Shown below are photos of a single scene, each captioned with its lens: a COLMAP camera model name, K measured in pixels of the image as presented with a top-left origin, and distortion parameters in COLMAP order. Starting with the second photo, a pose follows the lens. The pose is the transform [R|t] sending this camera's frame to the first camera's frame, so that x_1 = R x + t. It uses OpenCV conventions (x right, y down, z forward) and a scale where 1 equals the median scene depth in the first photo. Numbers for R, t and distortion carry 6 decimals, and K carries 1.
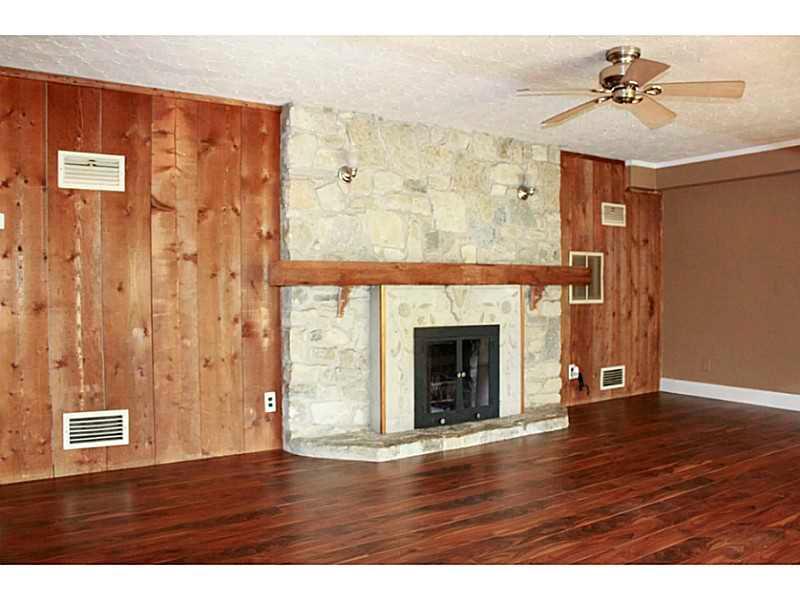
lens RADIAL K [[657.9, 0, 400.0], [0, 657.9, 300.0], [0, 0, 1]] dist [-0.164160, 0.140181]
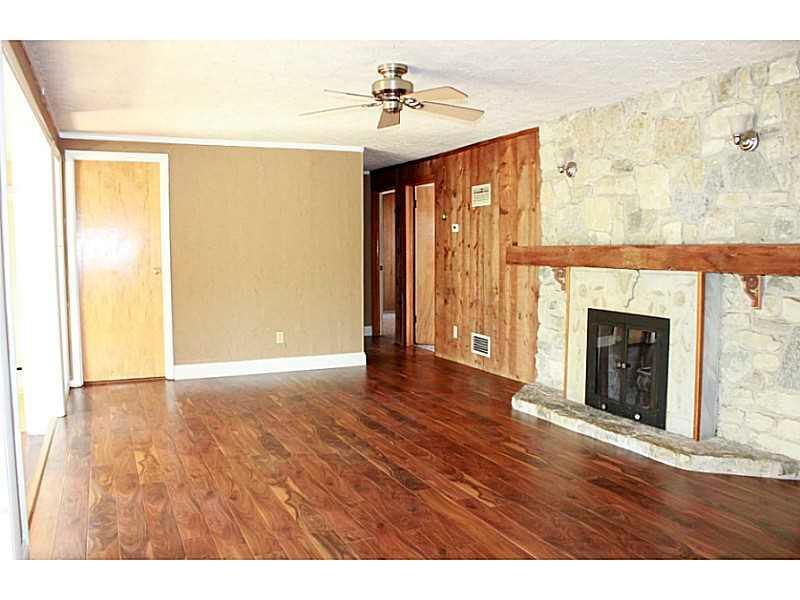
lens RADIAL K [[657.9, 0, 400.0], [0, 657.9, 300.0], [0, 0, 1]] dist [-0.164160, 0.140181]
pose [[-0.140448, 0.078324, -0.986985, 1.054027], [-0.016991, 0.996529, 0.081499, -0.048642], [0.989942, 0.028217, -0.138629, 0.827178]]
